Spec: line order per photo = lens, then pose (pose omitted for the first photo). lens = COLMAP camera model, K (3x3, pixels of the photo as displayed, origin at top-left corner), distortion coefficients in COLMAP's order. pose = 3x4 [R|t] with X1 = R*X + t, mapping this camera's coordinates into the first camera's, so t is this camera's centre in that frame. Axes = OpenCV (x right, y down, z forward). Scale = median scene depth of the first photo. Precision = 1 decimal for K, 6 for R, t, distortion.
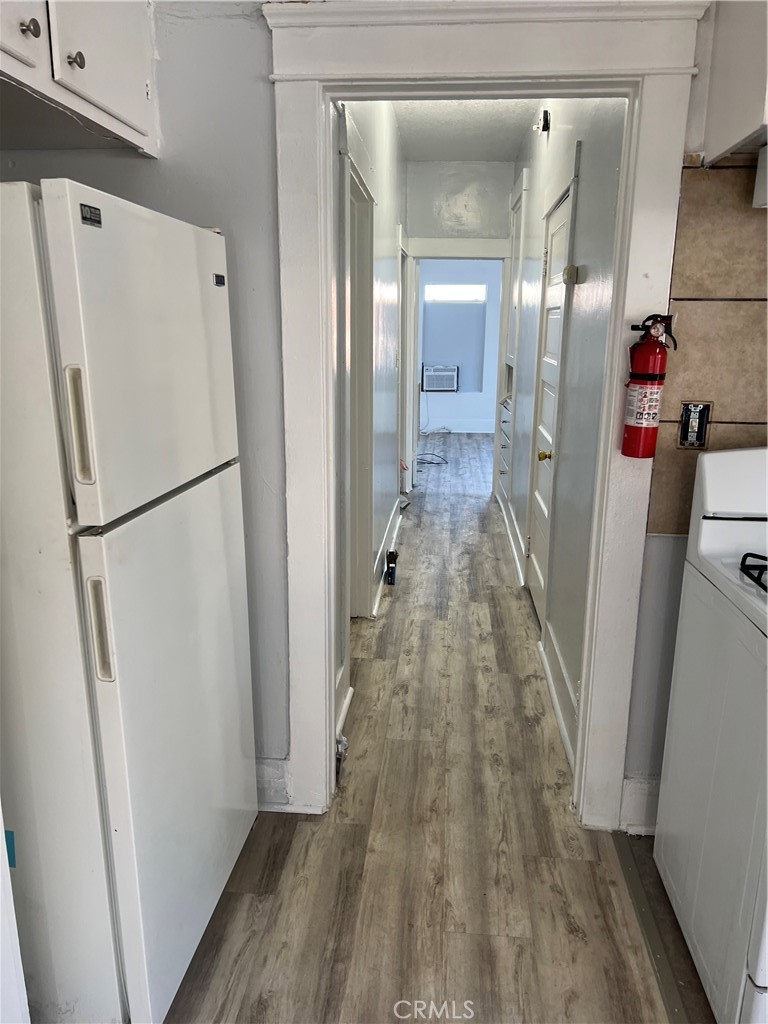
lens RADIAL K [[763.6, 0, 375.7], [0, 763.6, 519.4], [0, 0, 1]] dist [0.034331, -0.031221]
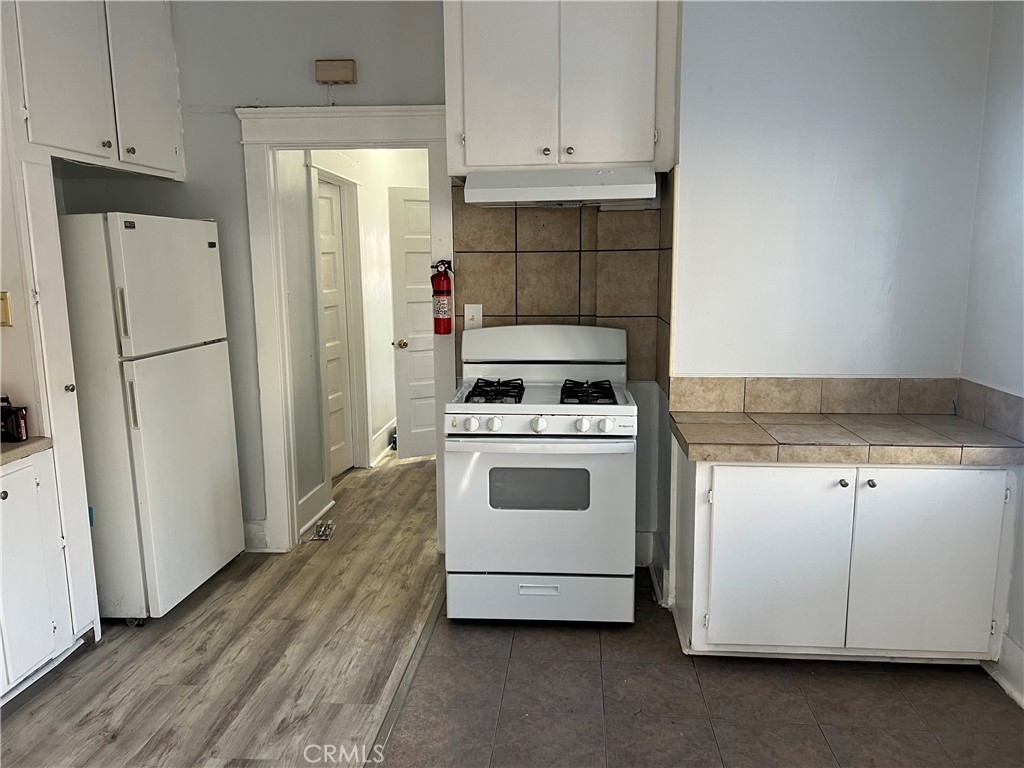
lens RADIAL K [[763.6, 0, 522.2], [0, 763.6, 384.5], [0, 0, 1]] dist [0.034331, -0.031221]
pose [[0.999475, -0.016885, 0.027653, 0.499684], [0.019158, 0.996274, -0.084093, 0.208174], [-0.026130, 0.084579, 0.996074, -0.883957]]
